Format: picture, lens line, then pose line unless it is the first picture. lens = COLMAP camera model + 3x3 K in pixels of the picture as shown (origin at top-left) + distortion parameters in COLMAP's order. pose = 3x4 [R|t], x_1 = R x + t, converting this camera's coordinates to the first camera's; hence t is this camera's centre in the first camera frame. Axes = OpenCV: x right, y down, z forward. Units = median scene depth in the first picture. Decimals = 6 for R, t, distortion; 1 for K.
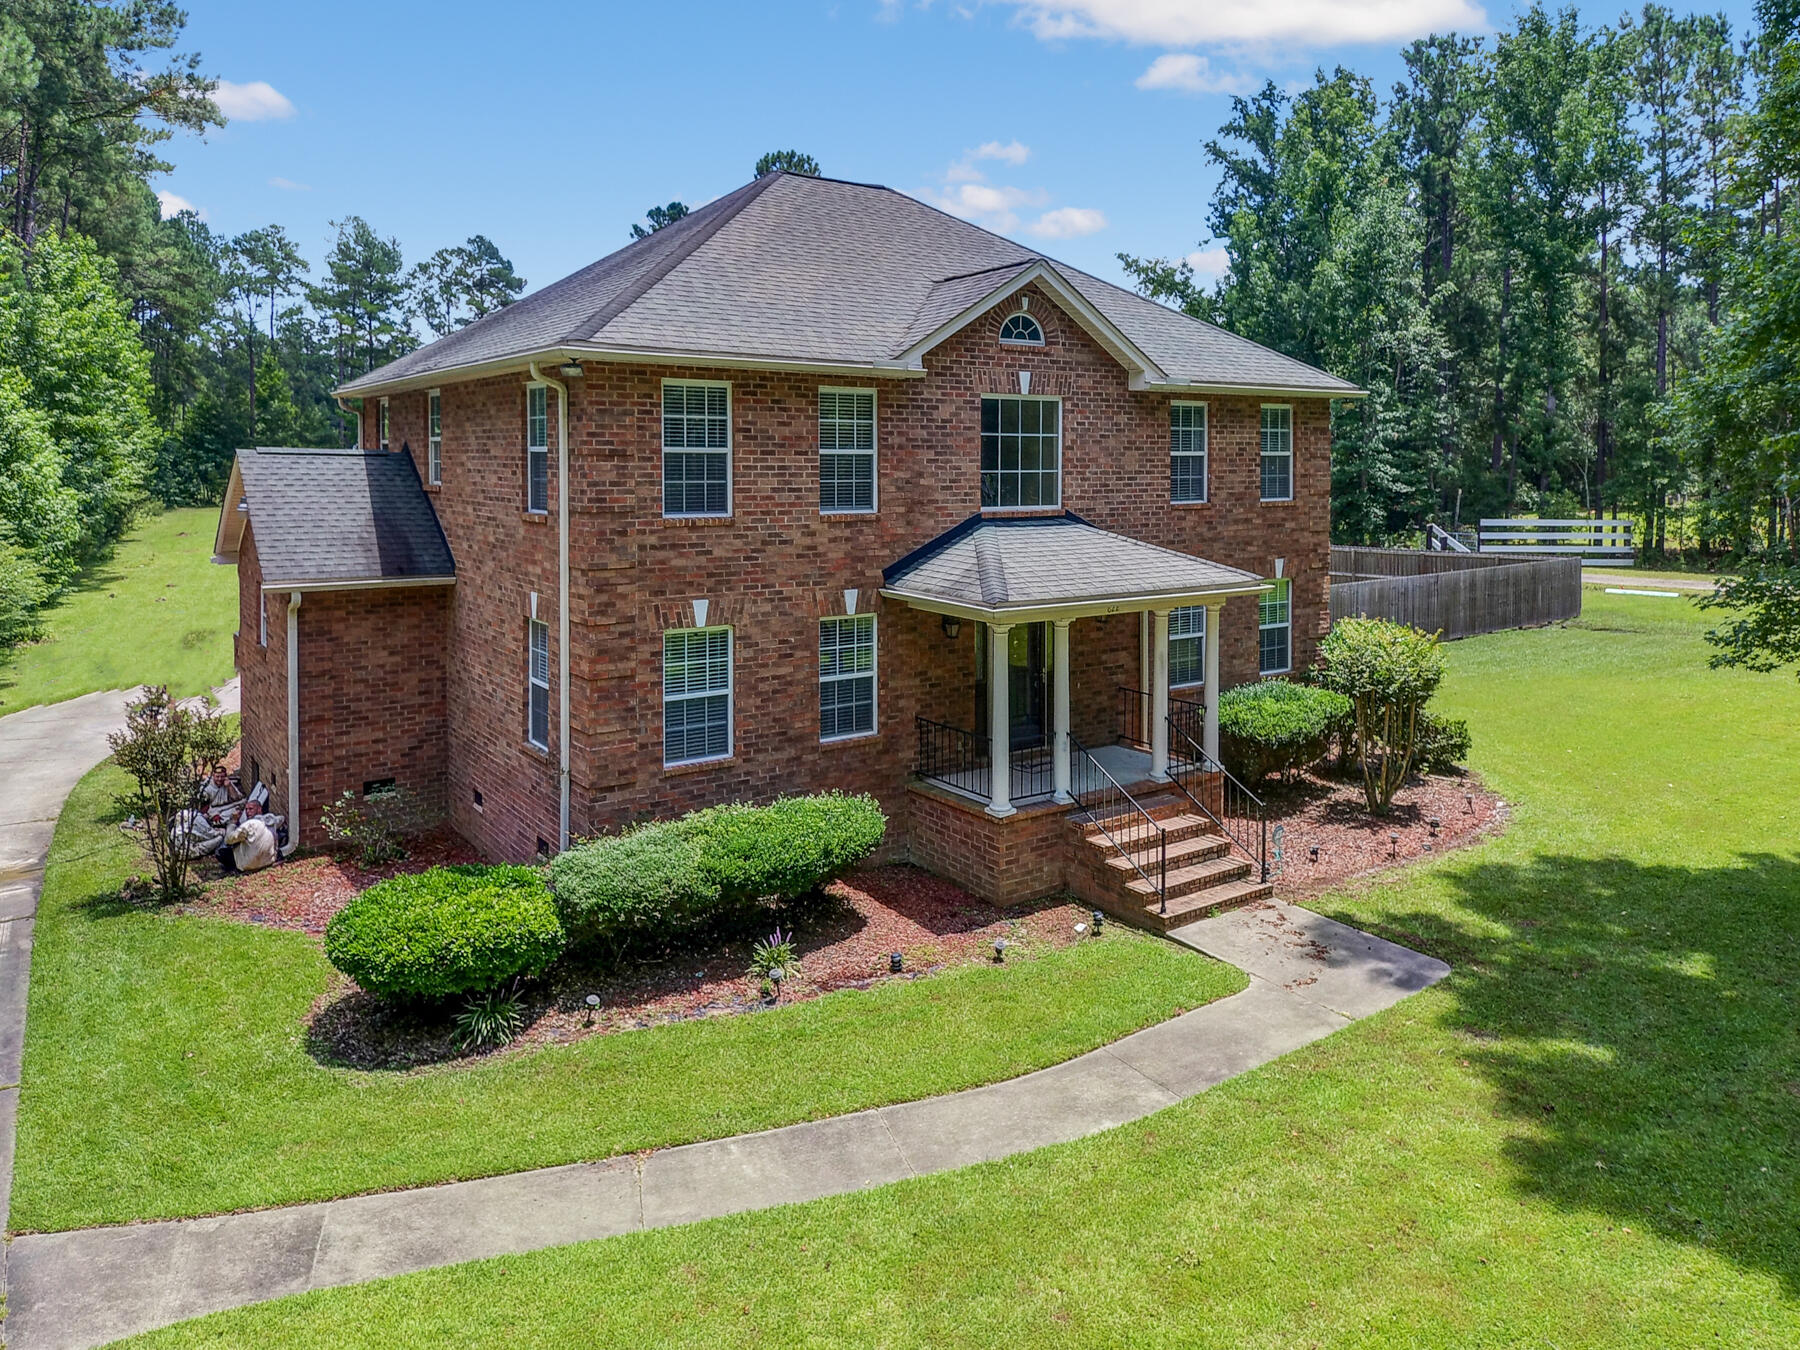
lens RADIAL K [[1102.4, 0, 900.3], [0, 1102.4, 624.6], [0, 0, 1]] dist [0.125446, -0.119161]
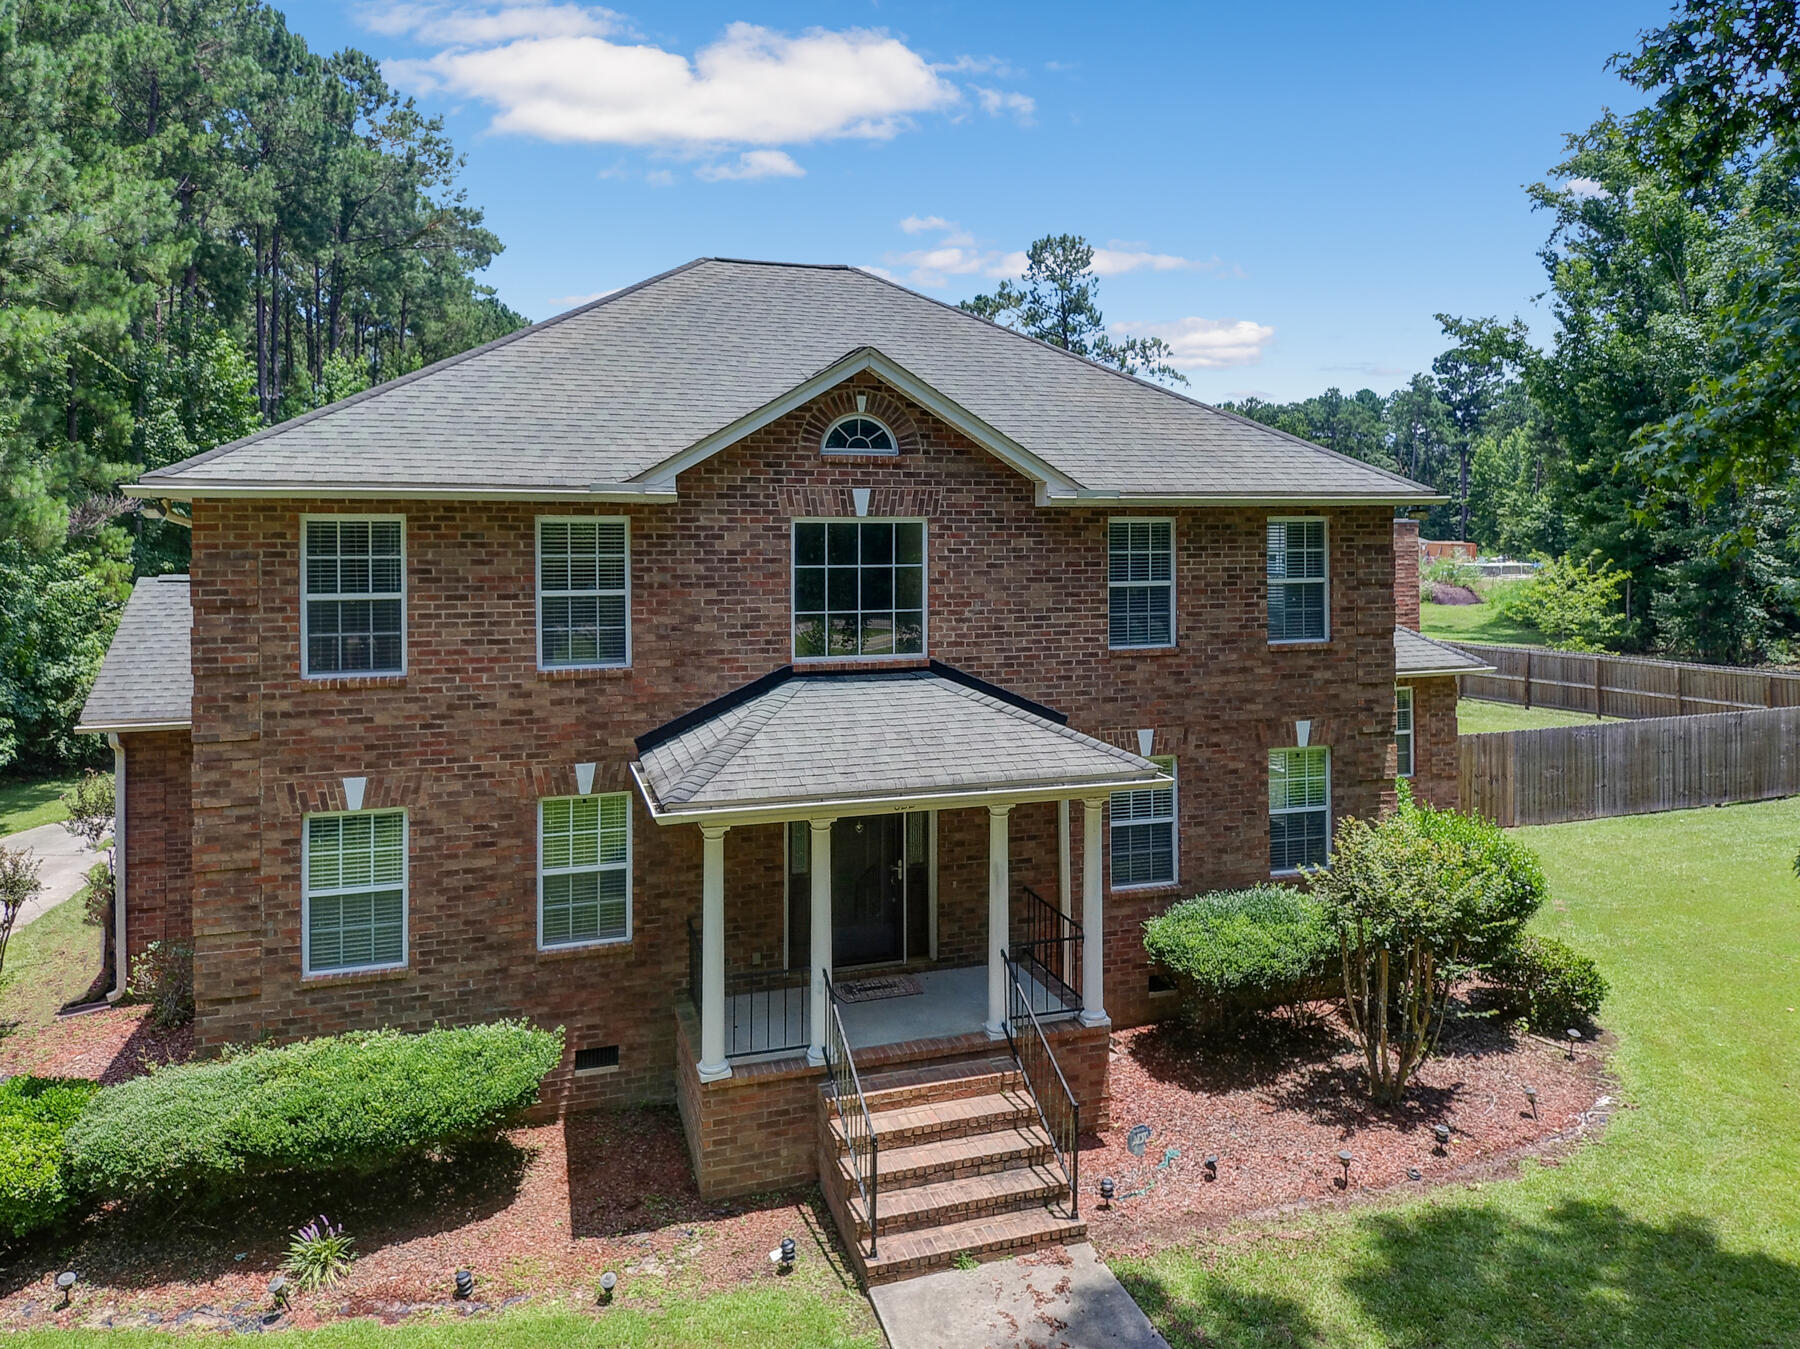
lens RADIAL K [[1093.4, 0, 900.0], [0, 1093.4, 674.5], [0, 0, 1]] dist [0.105236, -0.114683]
pose [[0.956792, 0.030264, -0.289195, 0.413203], [-0.037855, 0.999069, -0.020693, -0.089617], [0.288300, 0.030746, 0.957046, 0.295793]]
